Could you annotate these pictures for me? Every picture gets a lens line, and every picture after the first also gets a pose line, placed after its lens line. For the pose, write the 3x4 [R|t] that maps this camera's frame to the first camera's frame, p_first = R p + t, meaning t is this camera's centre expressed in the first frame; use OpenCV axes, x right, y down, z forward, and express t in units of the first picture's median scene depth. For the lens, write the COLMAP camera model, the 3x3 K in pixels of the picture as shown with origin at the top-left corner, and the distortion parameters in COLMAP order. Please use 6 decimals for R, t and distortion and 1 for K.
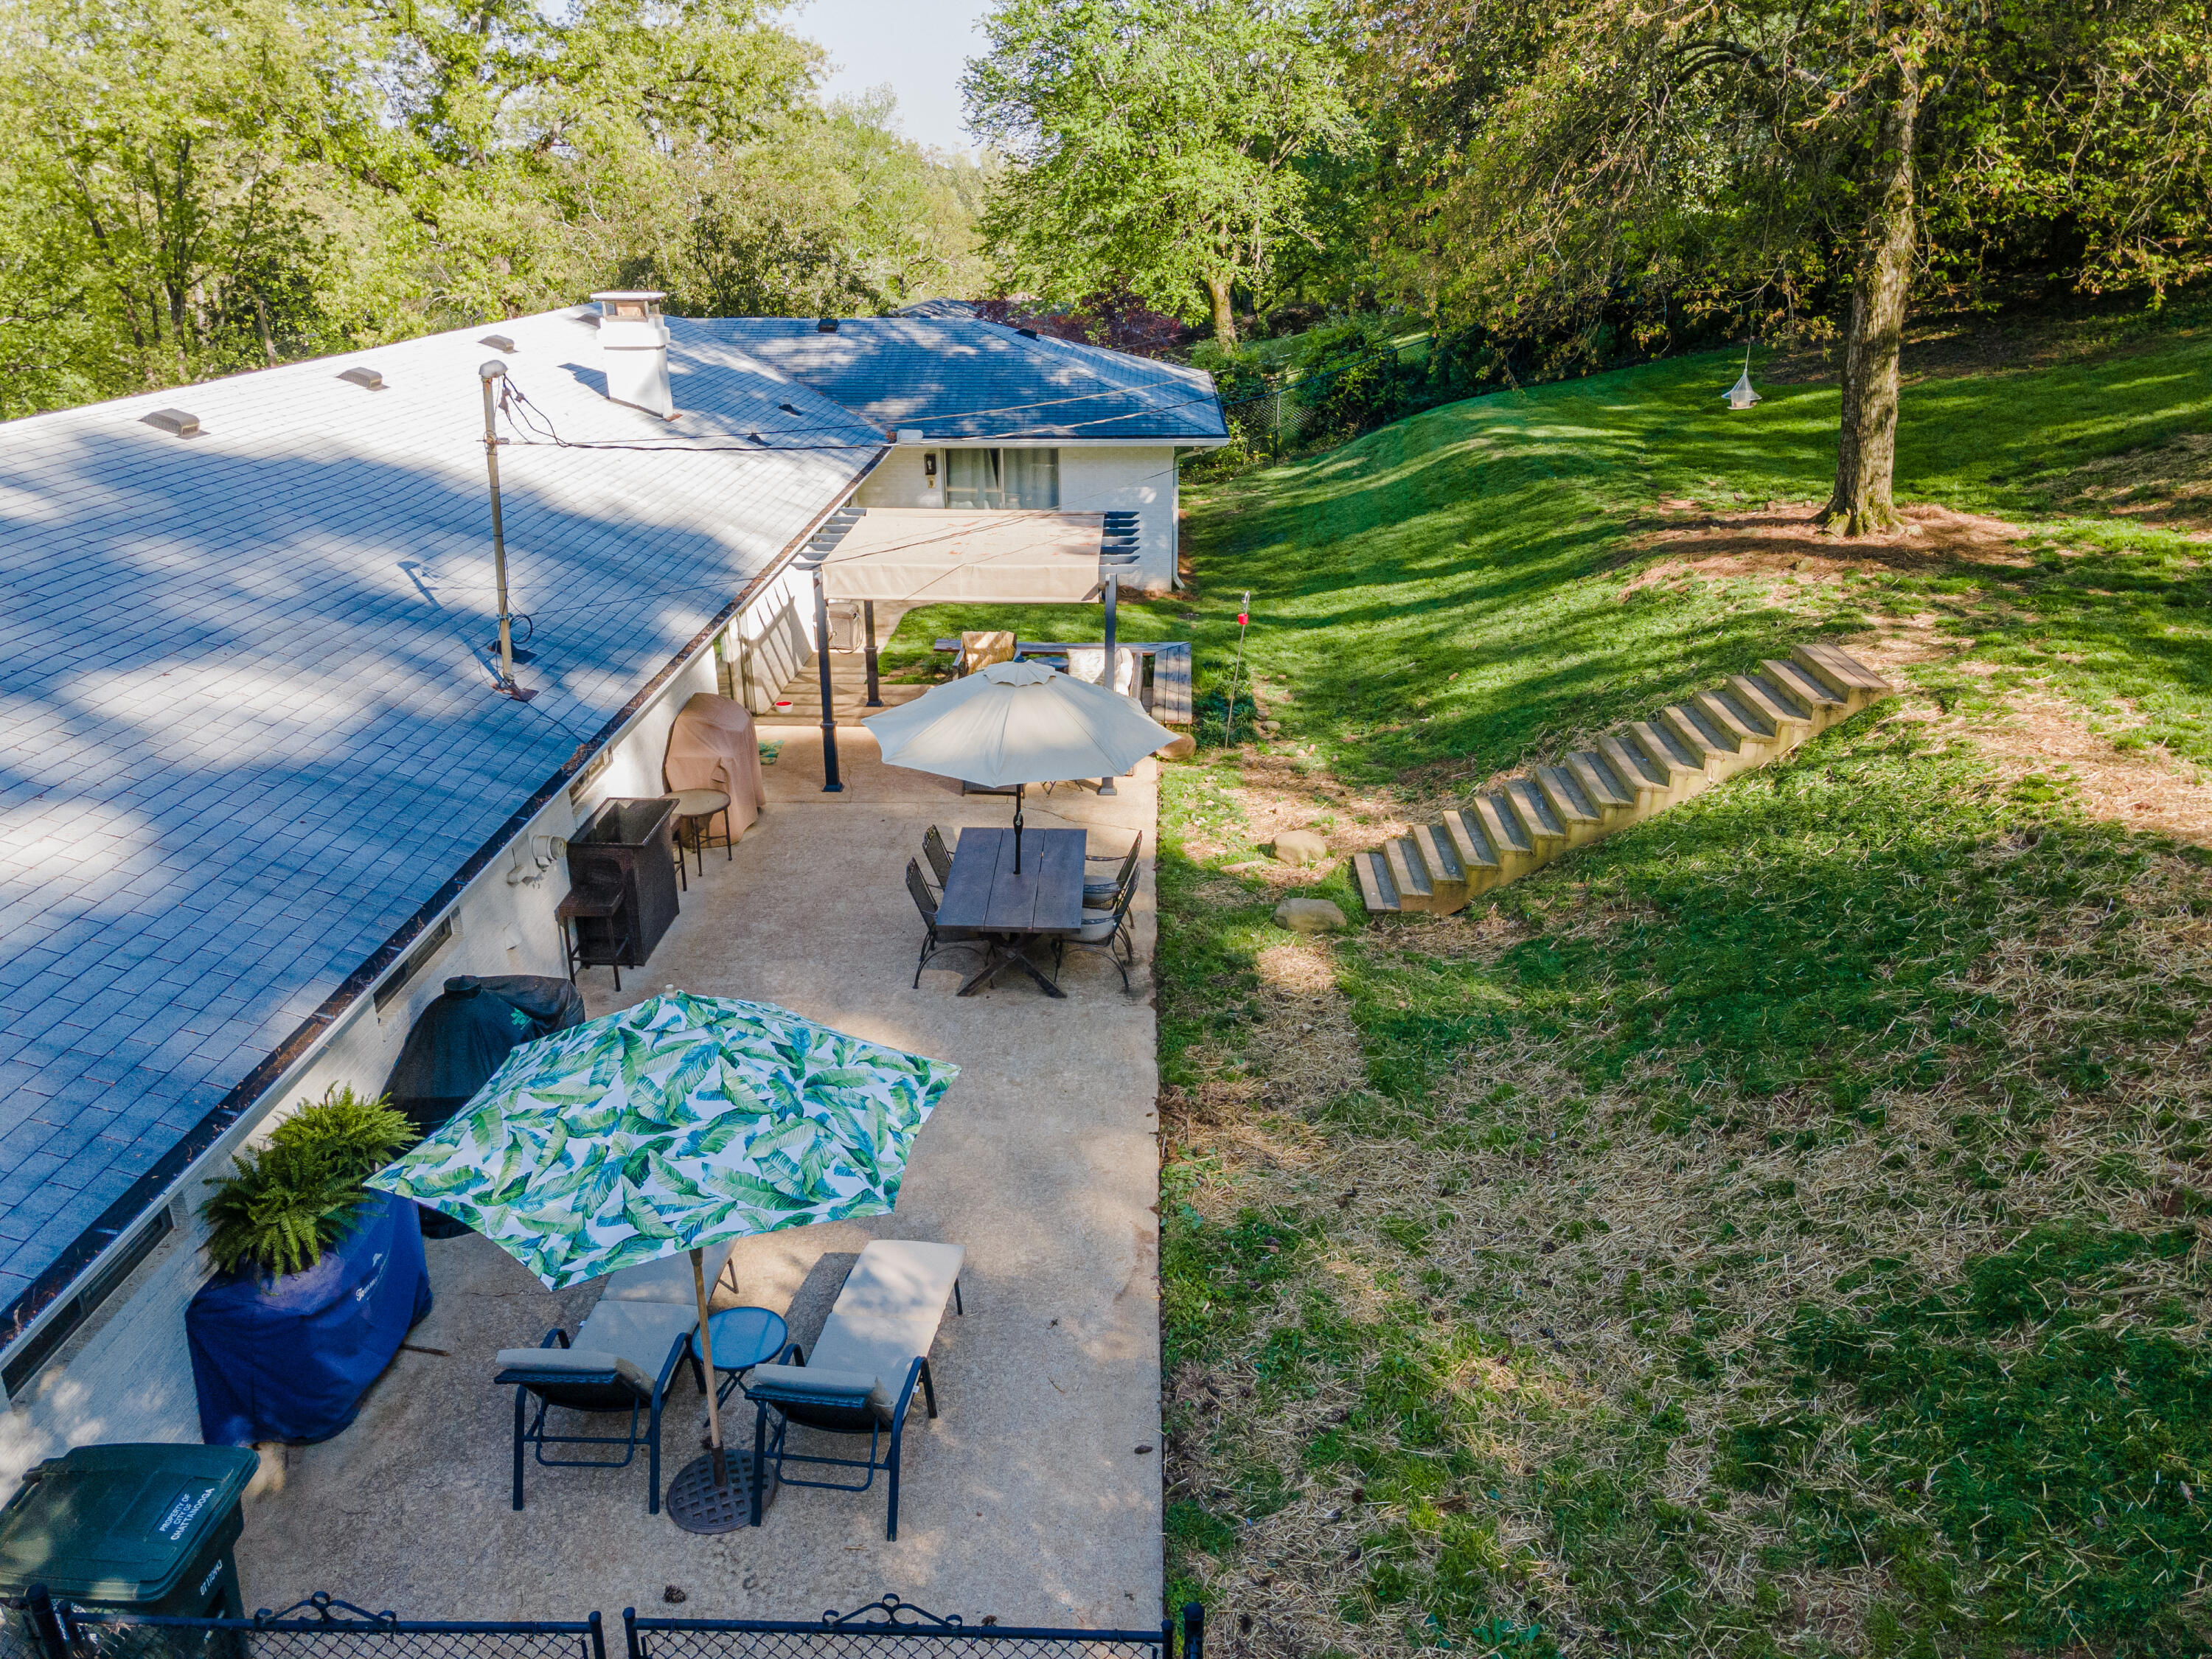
lens RADIAL K [[1597.1, 0, 1099.0], [0, 1597.1, 824.7], [0, 0, 1]] dist [-0.002098, 0.068170]
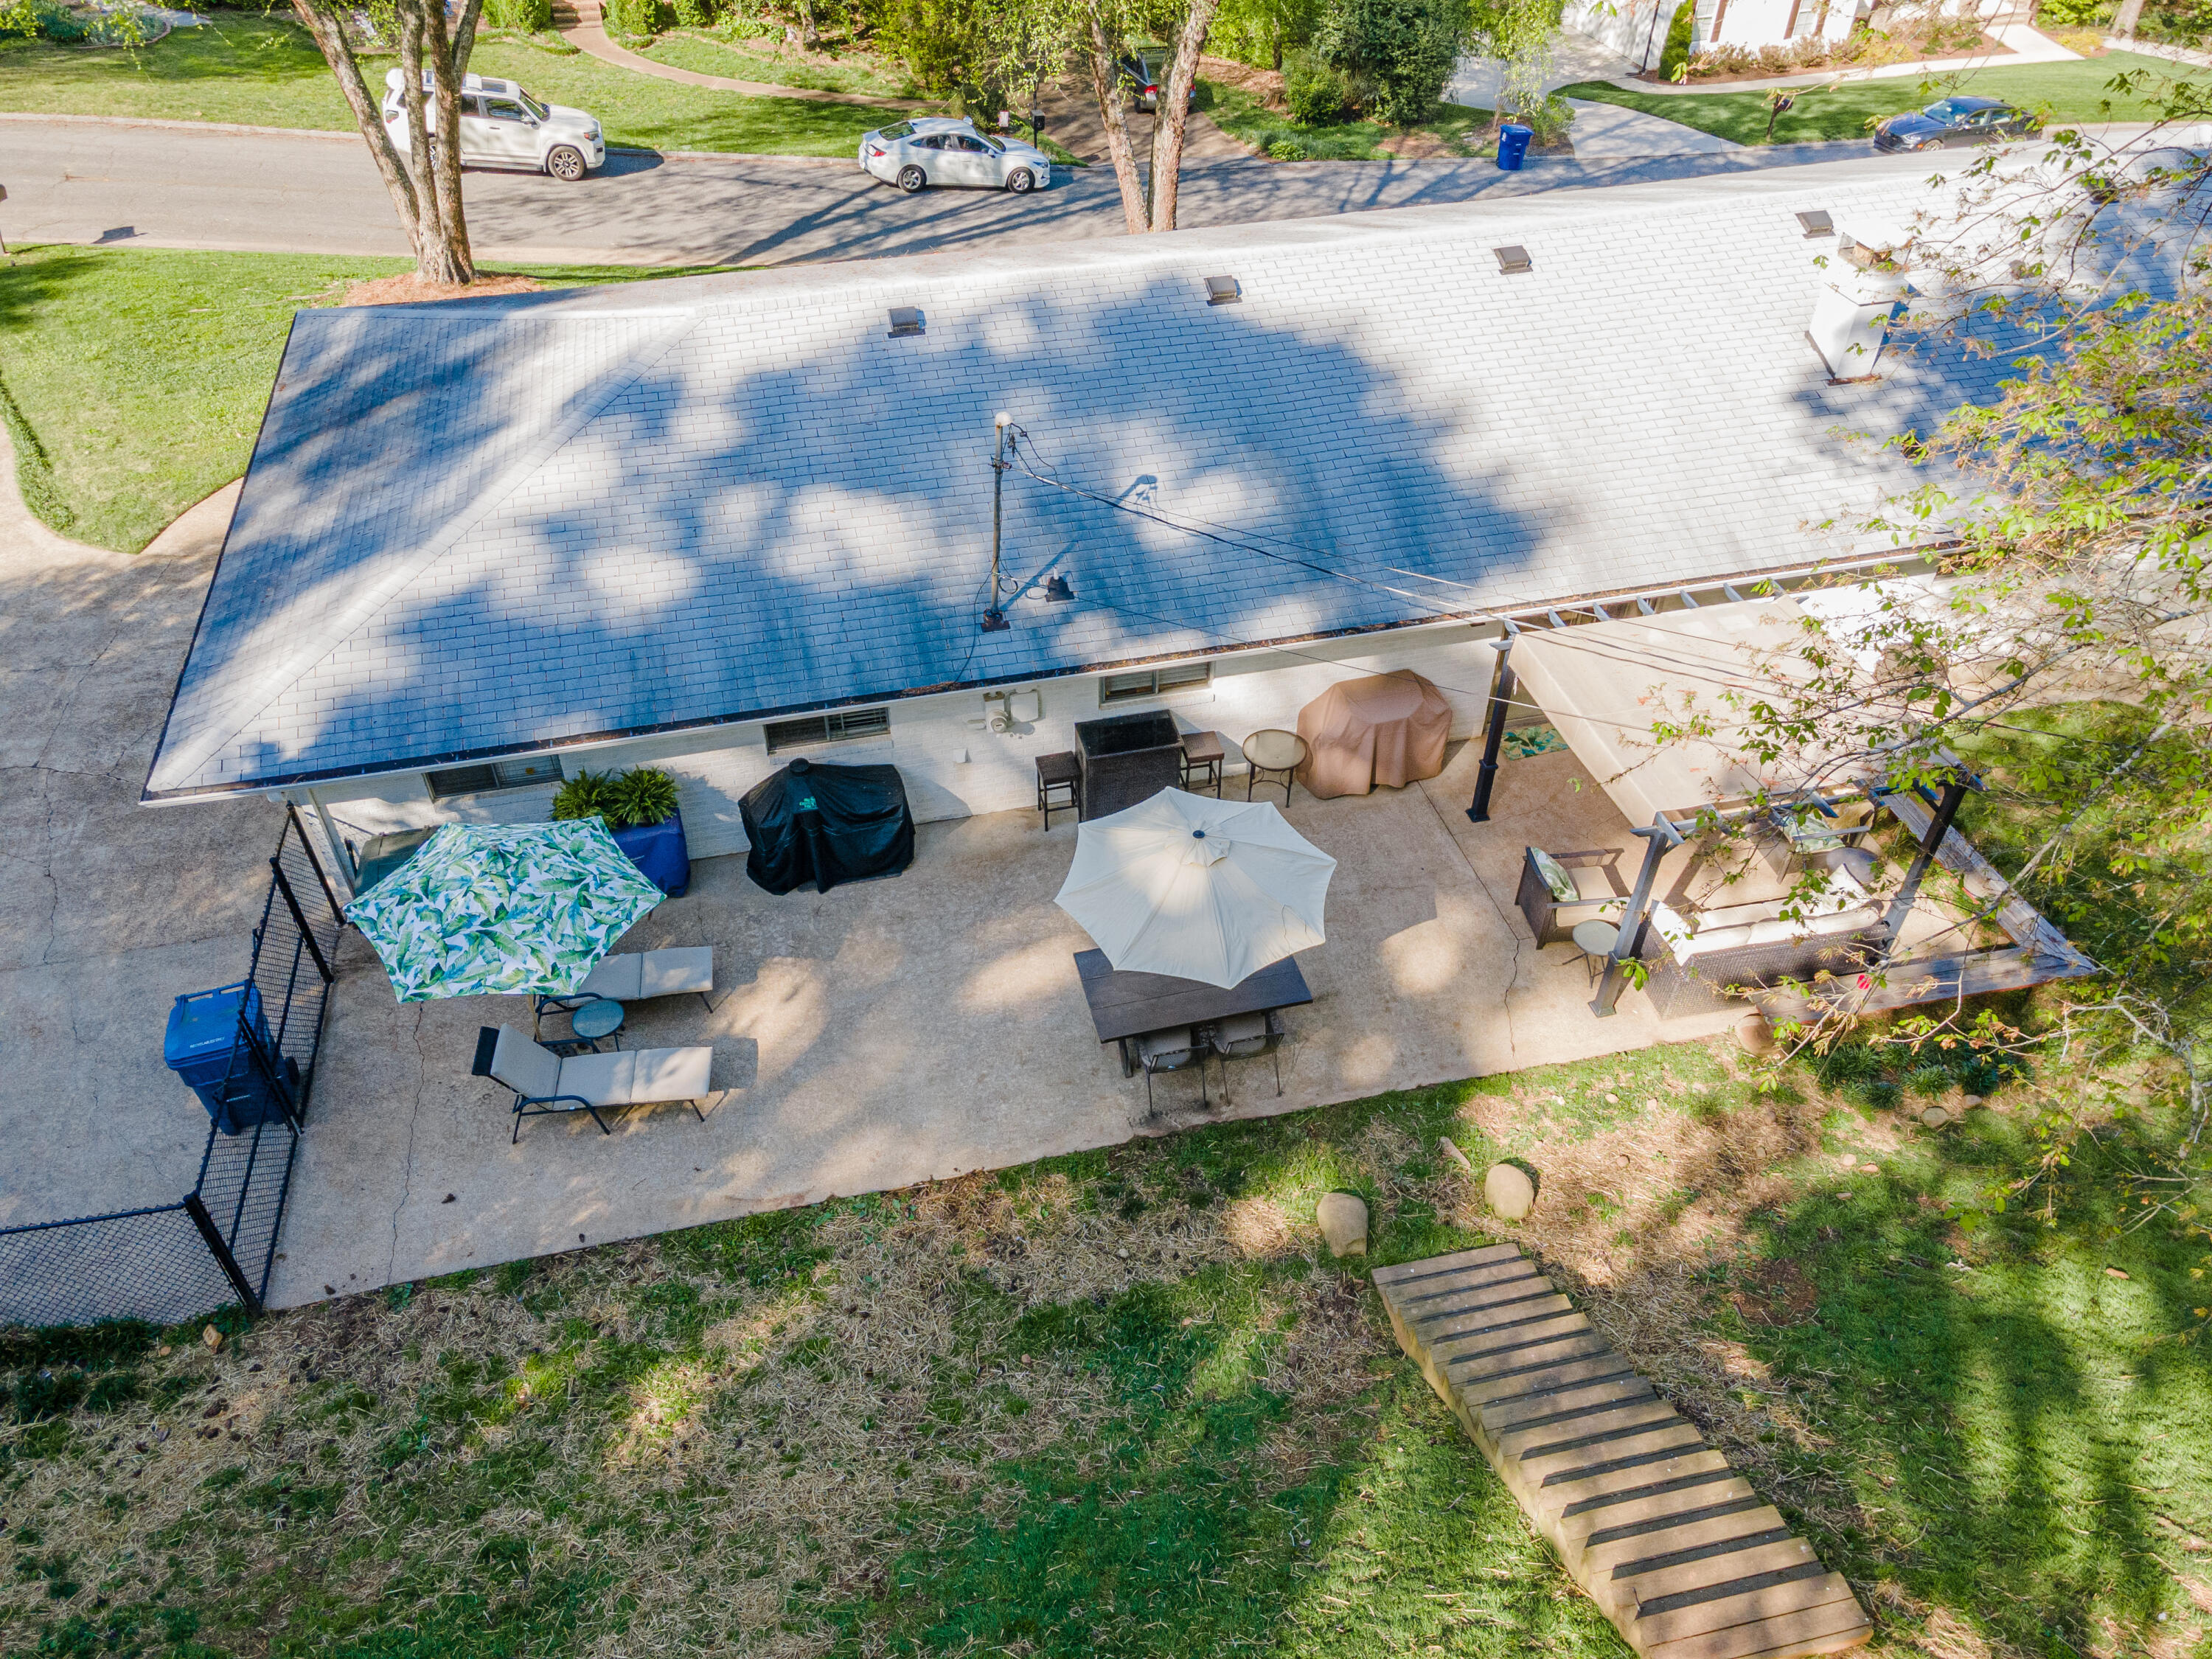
lens RADIAL K [[1597.1, 0, 1099.0], [0, 1597.1, 824.7], [0, 0, 1]] dist [-0.002098, 0.068170]
pose [[0.268563, 0.638753, -0.721019, 1.107695], [-0.360028, 0.760832, 0.539921, -1.039646], [0.893450, 0.114584, 0.434301, 0.706274]]
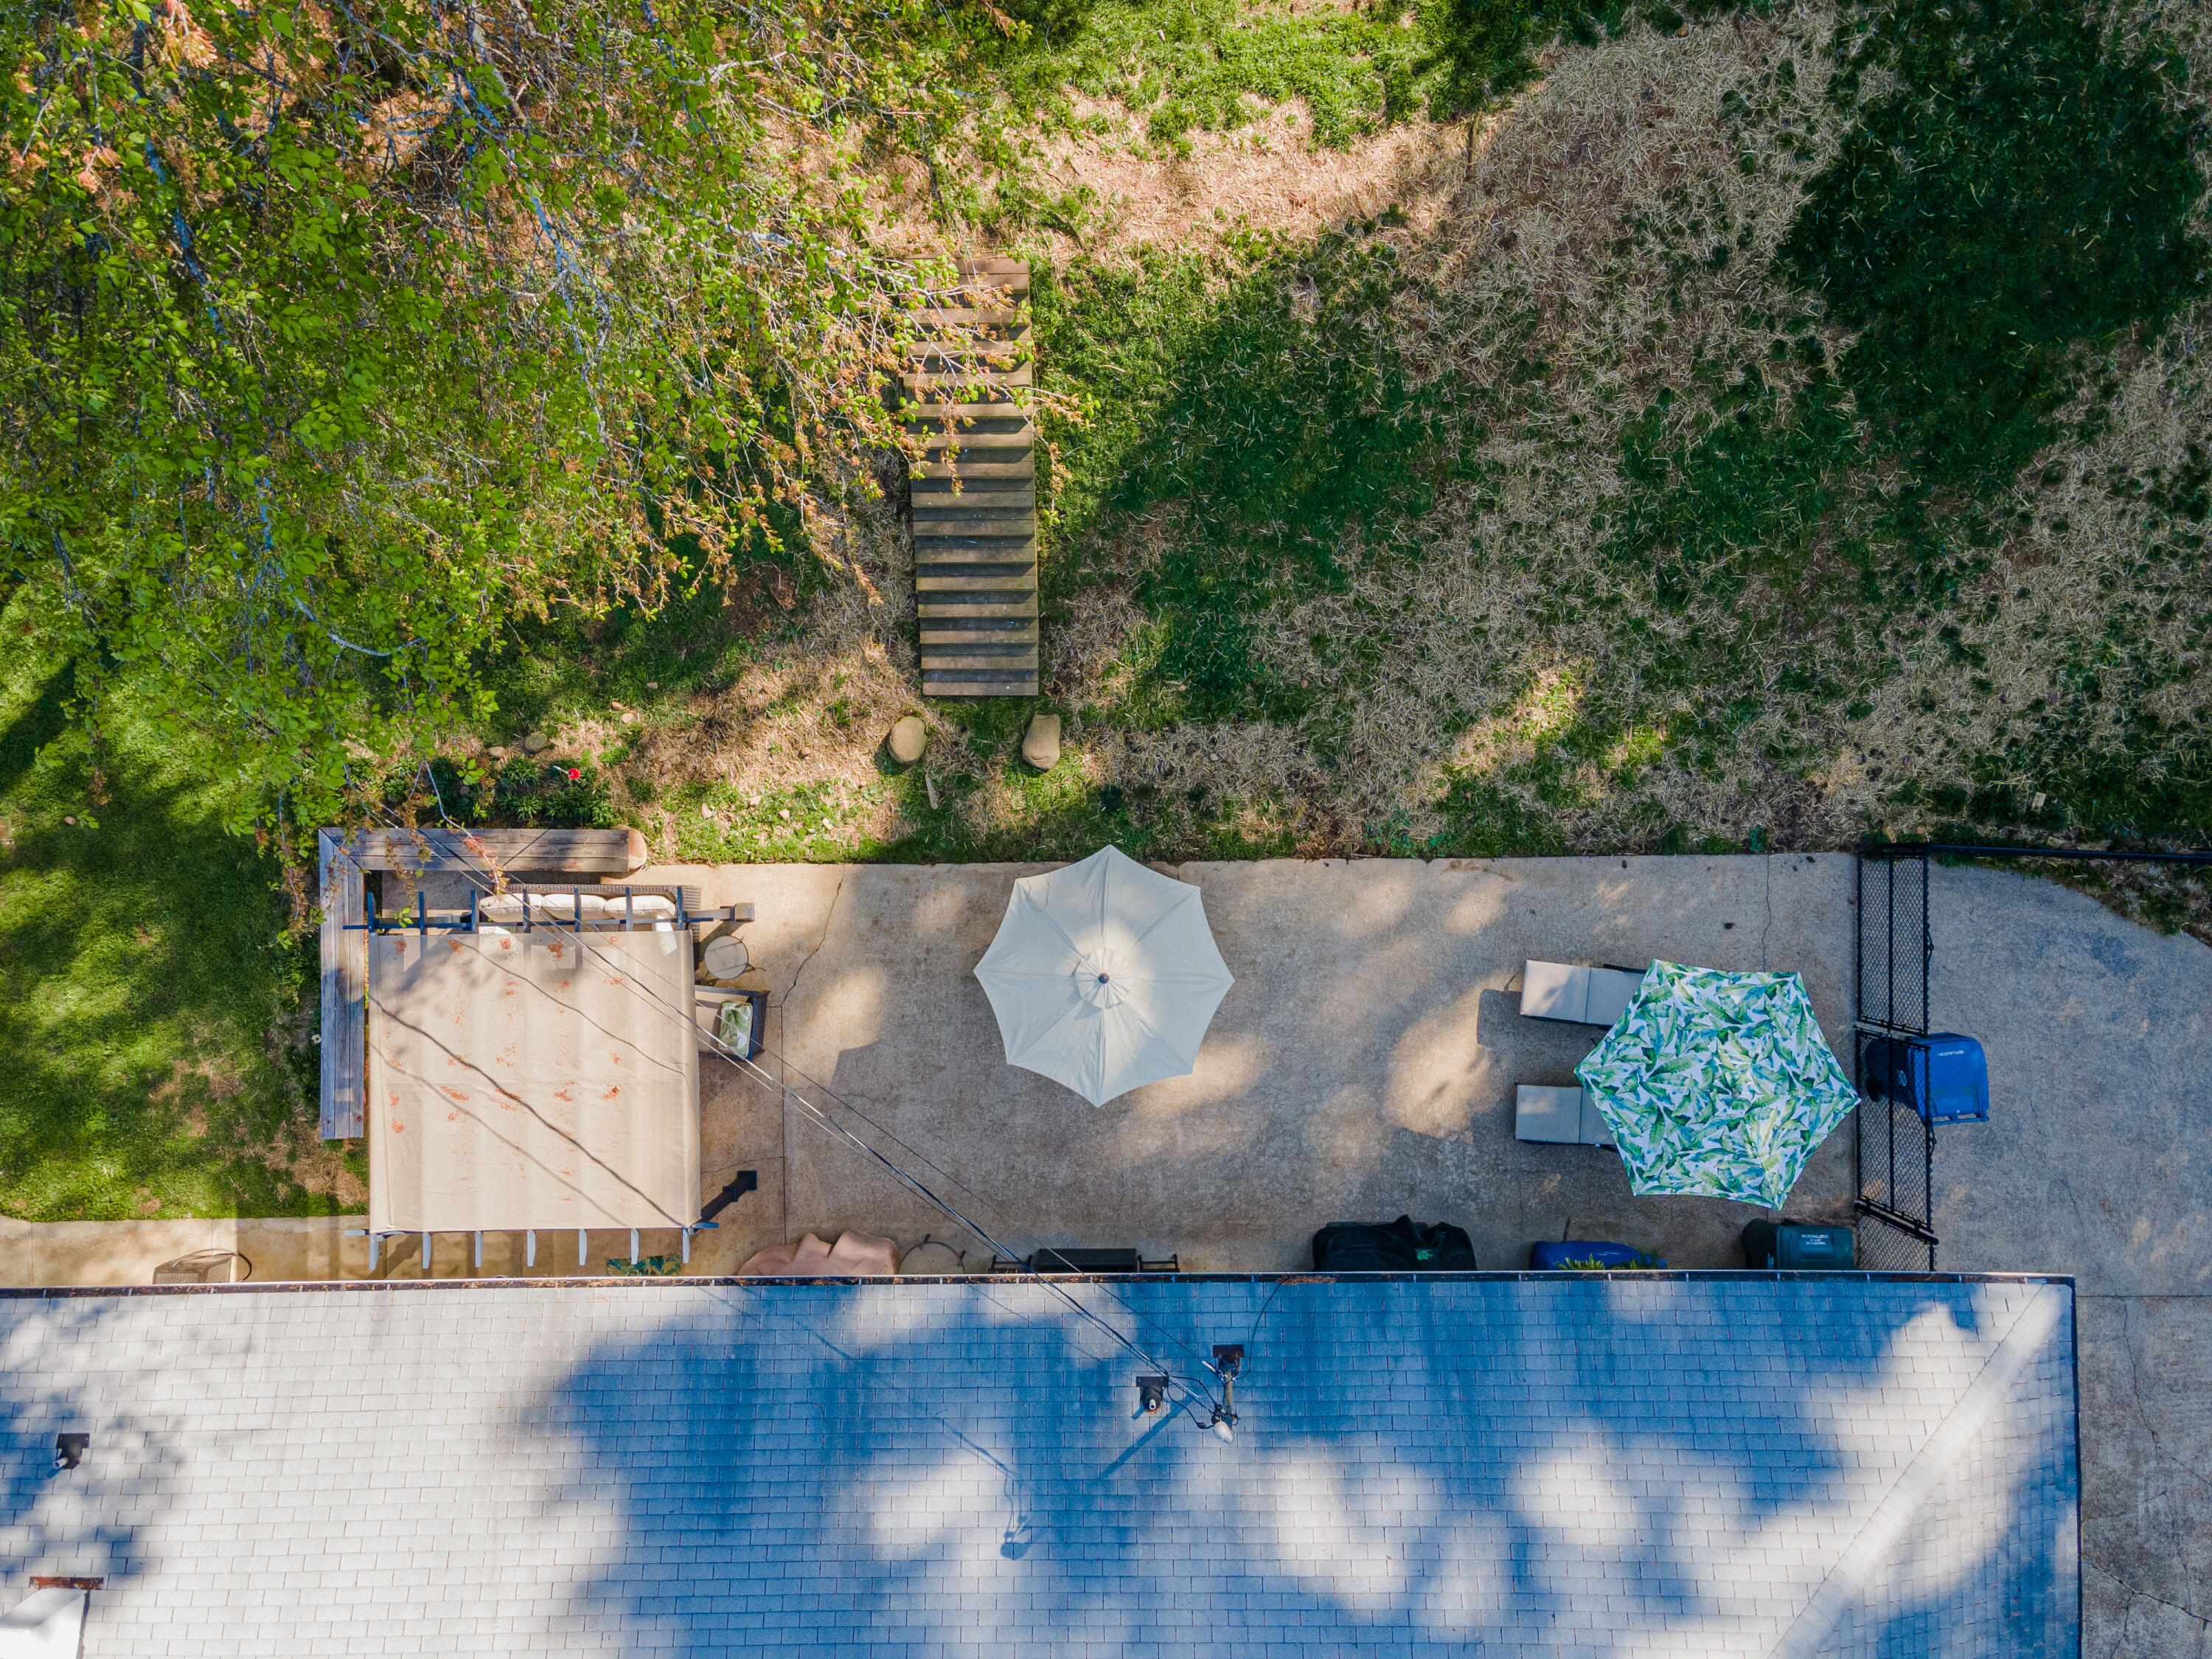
lens RADIAL K [[1597.1, 0, 1099.0], [0, 1597.1, 824.7], [0, 0, 1]] dist [-0.002098, 0.068170]
pose [[-0.044210, -0.998756, 0.023052, 0.062544], [0.388999, 0.004043, 0.921229, -1.858157], [-0.920177, 0.049695, 0.388337, 0.813031]]
